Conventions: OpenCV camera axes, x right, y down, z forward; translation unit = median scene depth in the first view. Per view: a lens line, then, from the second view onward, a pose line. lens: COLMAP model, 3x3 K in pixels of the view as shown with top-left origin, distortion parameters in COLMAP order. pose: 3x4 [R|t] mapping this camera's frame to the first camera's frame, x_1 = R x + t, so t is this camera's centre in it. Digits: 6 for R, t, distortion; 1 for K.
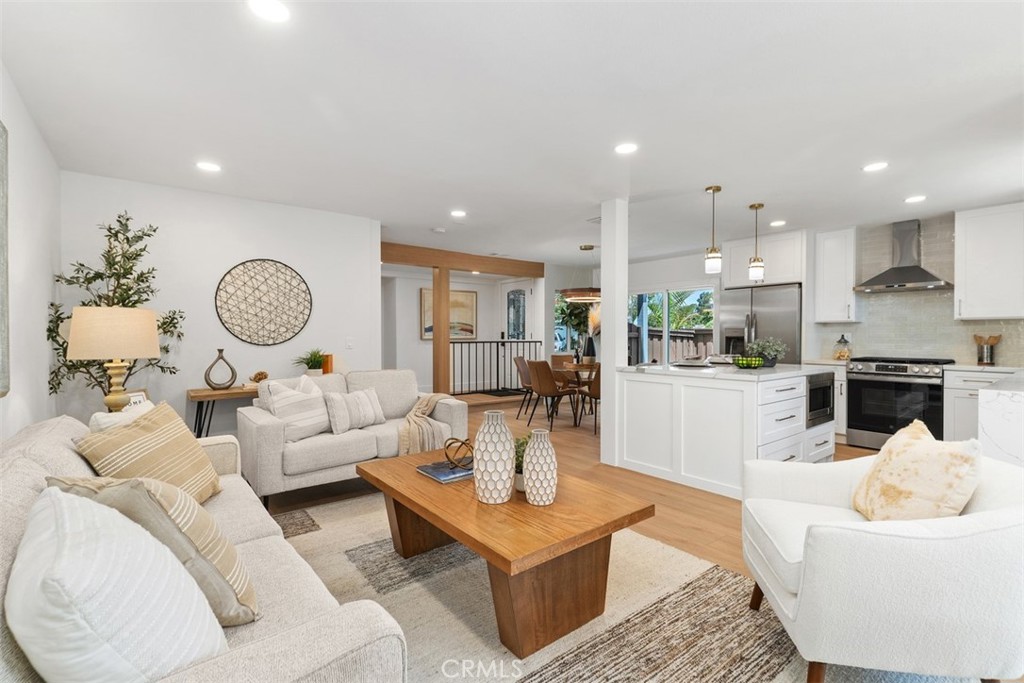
lens RADIAL K [[464.3, 0, 507.6], [0, 464.3, 340.2], [0, 0, 1]] dist [0.006626, -0.000162]
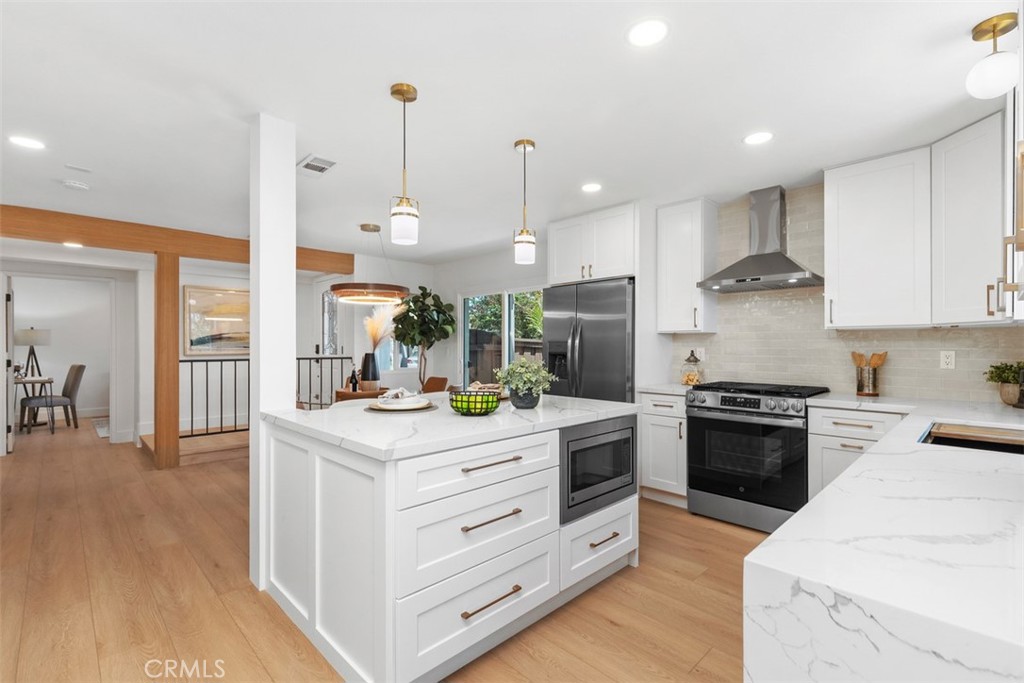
lens RADIAL K [[462.3, 0, 508.0], [0, 462.3, 346.1], [0, 0, 1]] dist [0.000848, 0.000081]
pose [[0.995295, -0.000787, 0.096887, 0.420530], [0.001753, 0.999950, -0.009880, -0.013511], [-0.096874, 0.010004, 0.995246, 0.365459]]
